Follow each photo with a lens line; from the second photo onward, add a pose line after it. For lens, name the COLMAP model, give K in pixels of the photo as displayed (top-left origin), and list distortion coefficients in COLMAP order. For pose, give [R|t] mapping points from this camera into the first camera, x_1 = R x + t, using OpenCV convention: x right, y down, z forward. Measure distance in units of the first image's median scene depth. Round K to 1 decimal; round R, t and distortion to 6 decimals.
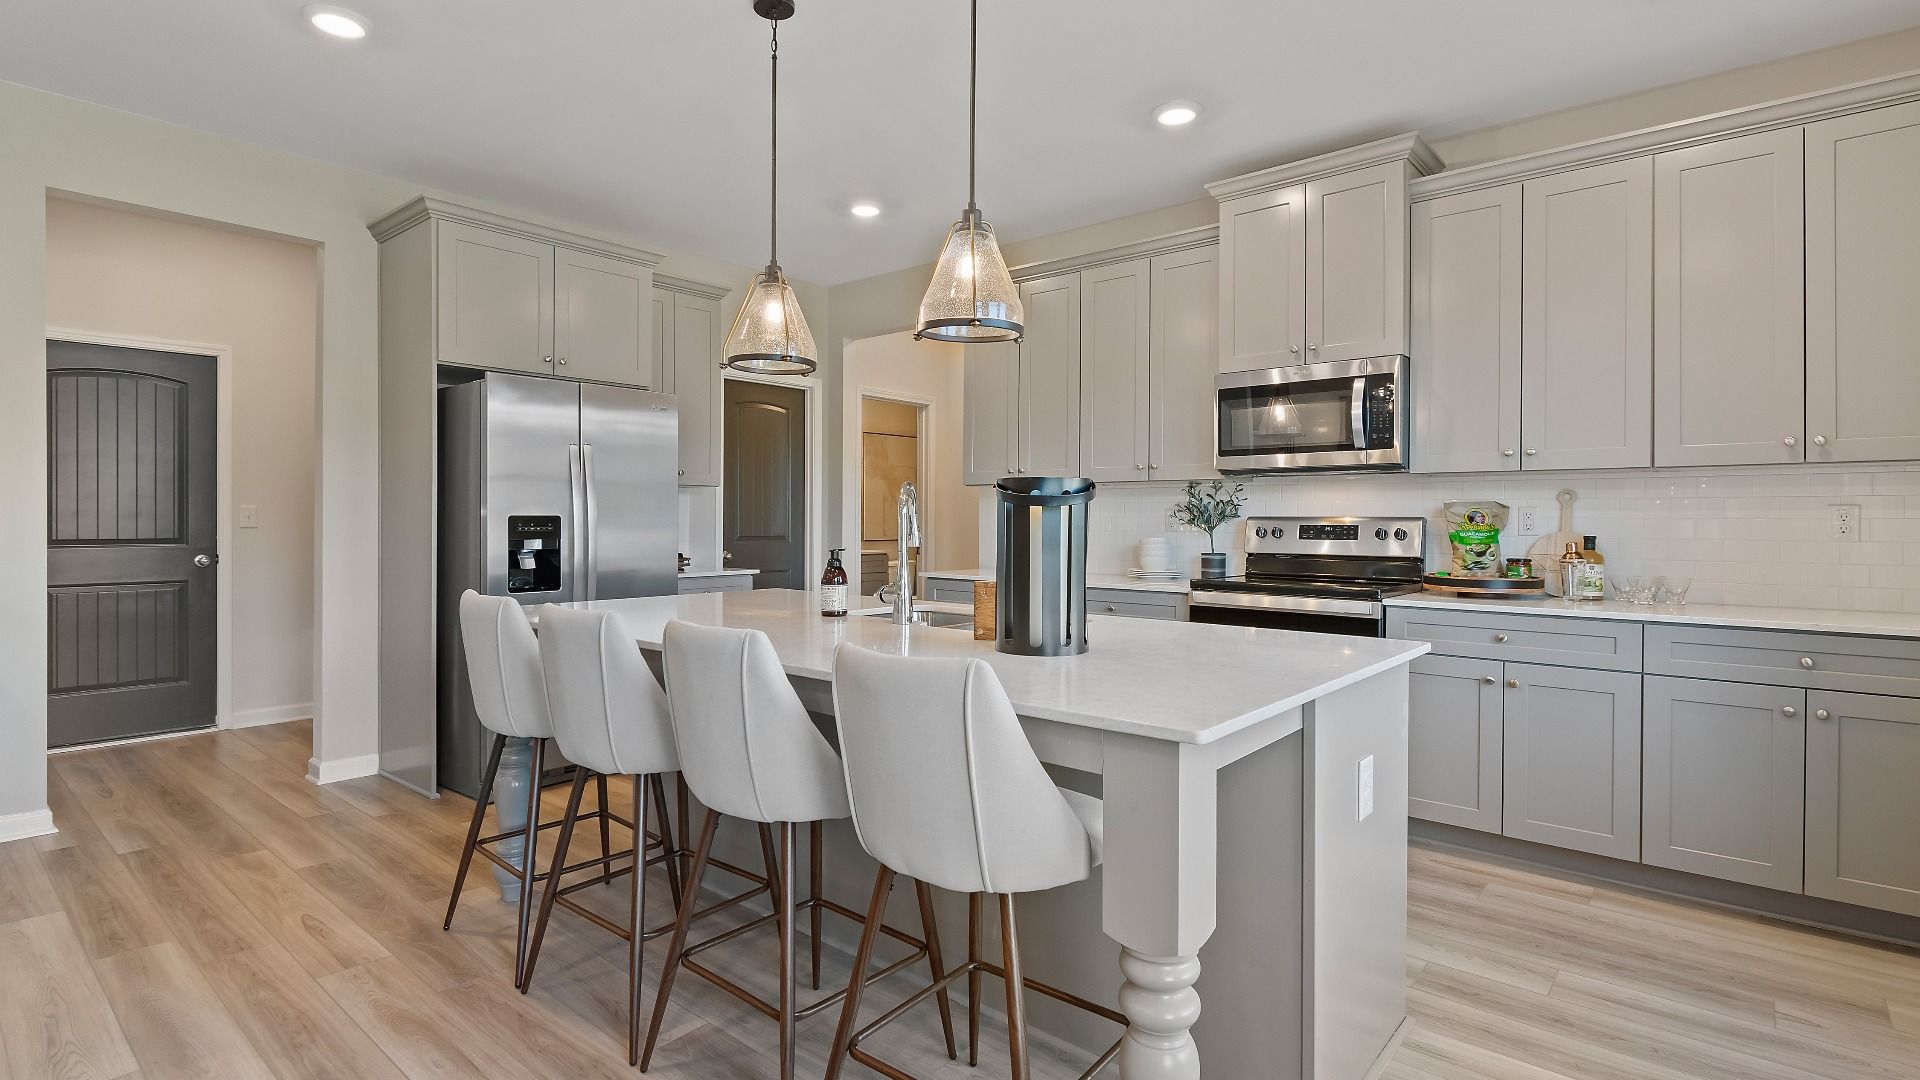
lens RADIAL K [[934.0, 0, 950.1], [0, 934.0, 523.7], [0, 0, 1]] dist [0.004751, -0.002547]
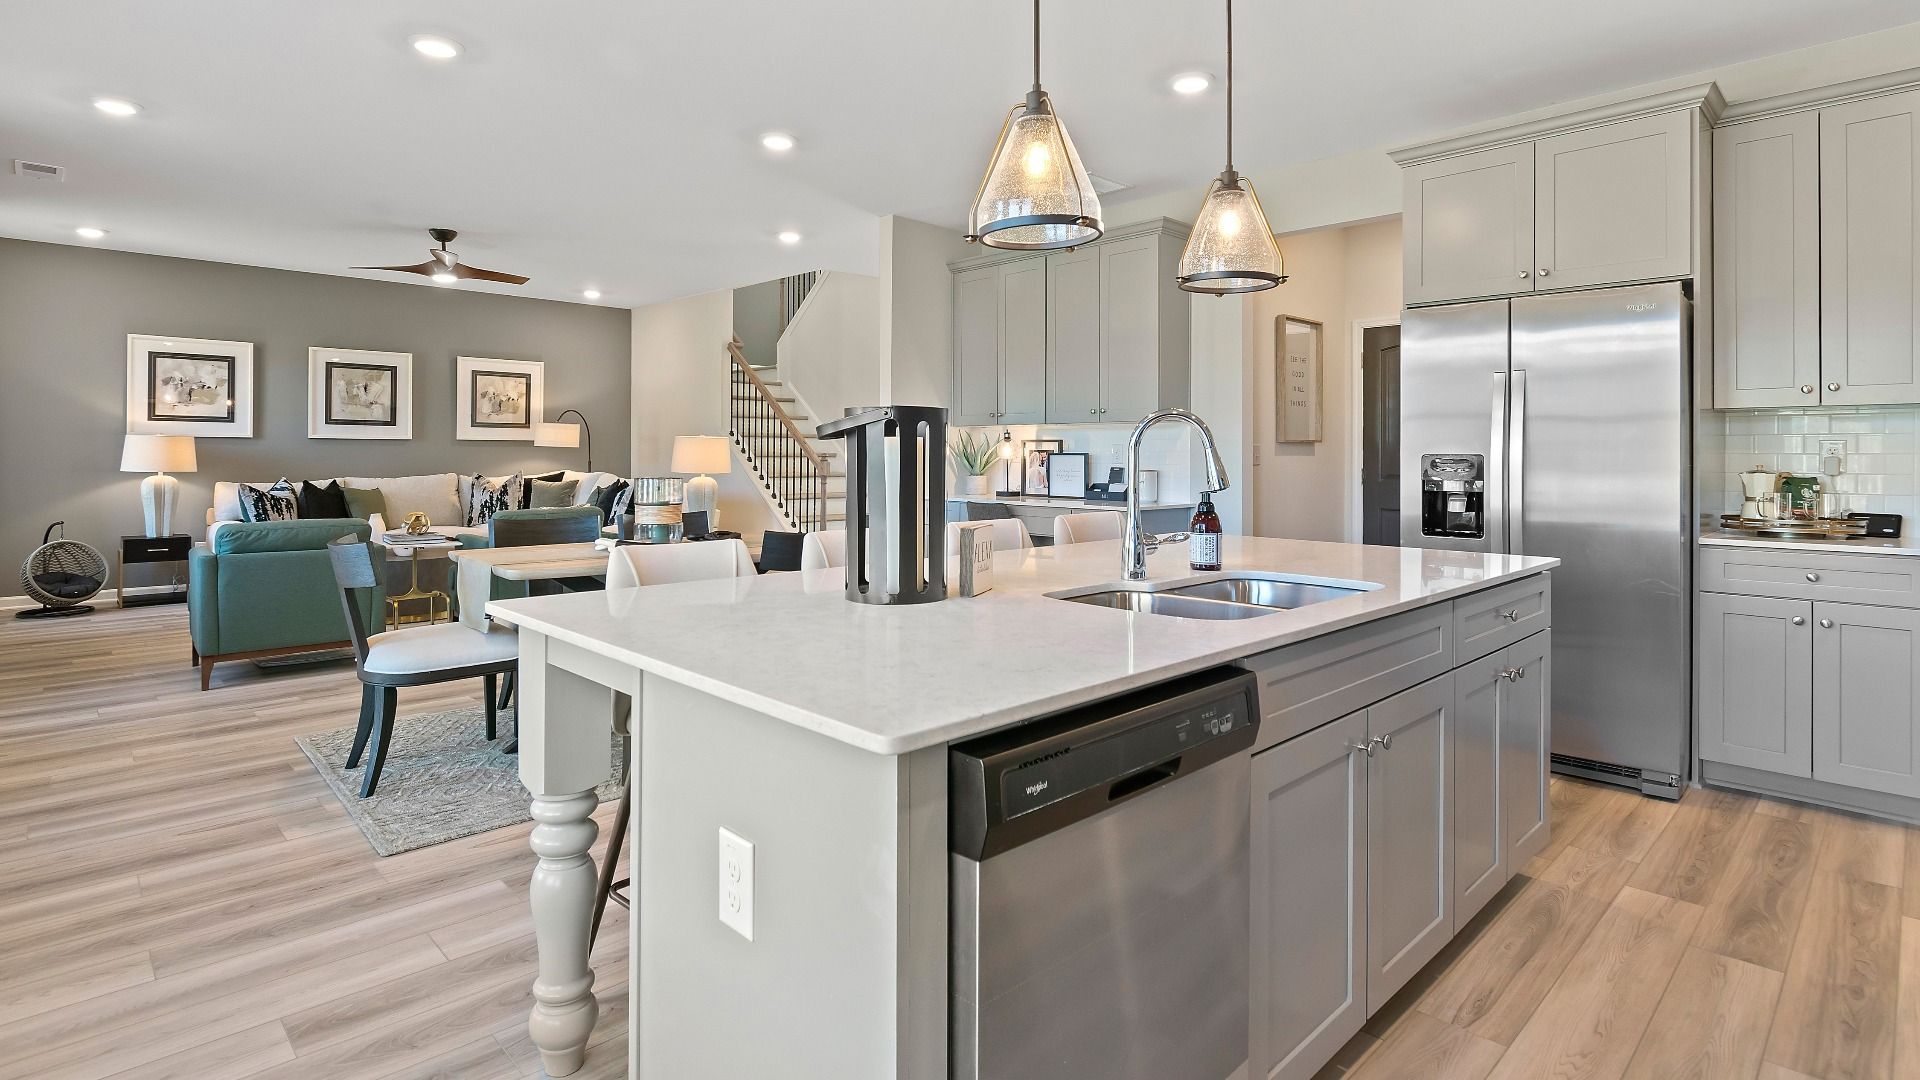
lens RADIAL K [[934.0, 0, 981.1], [0, 934.0, 490.7], [0, 0, 1]] dist [0.004751, -0.002547]
pose [[-0.075878, 0.036787, -0.996438, 0.556832], [-0.009189, 0.999251, 0.037591, -0.006812], [0.997075, 0.012009, -0.075483, 0.648949]]
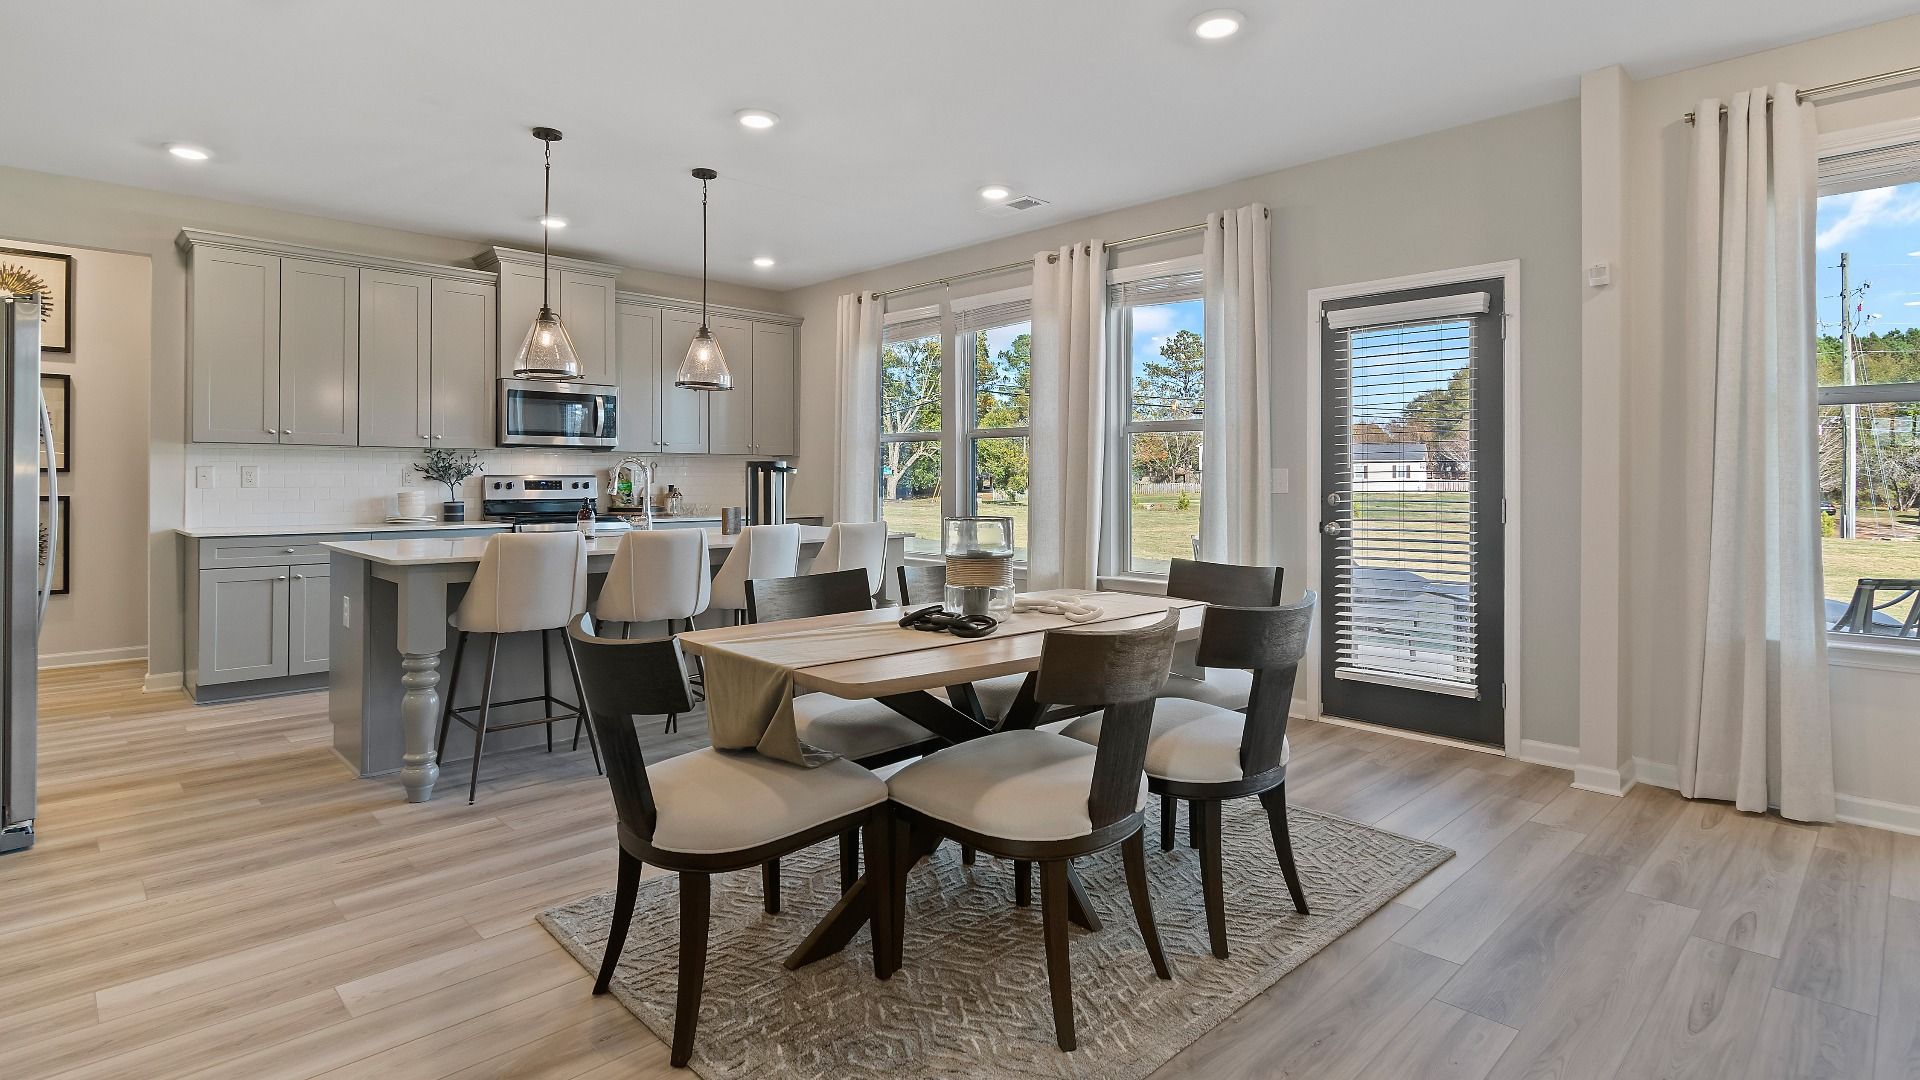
lens RADIAL K [[934.0, 0, 969.9], [0, 934.0, 470.3], [0, 0, 1]] dist [0.004751, -0.002547]
pose [[0.081938, 0.006295, 0.996618, -1.247741], [0.001905, 0.999977, -0.006473, -0.004844], [-0.996636, 0.002429, 0.081925, 0.168739]]
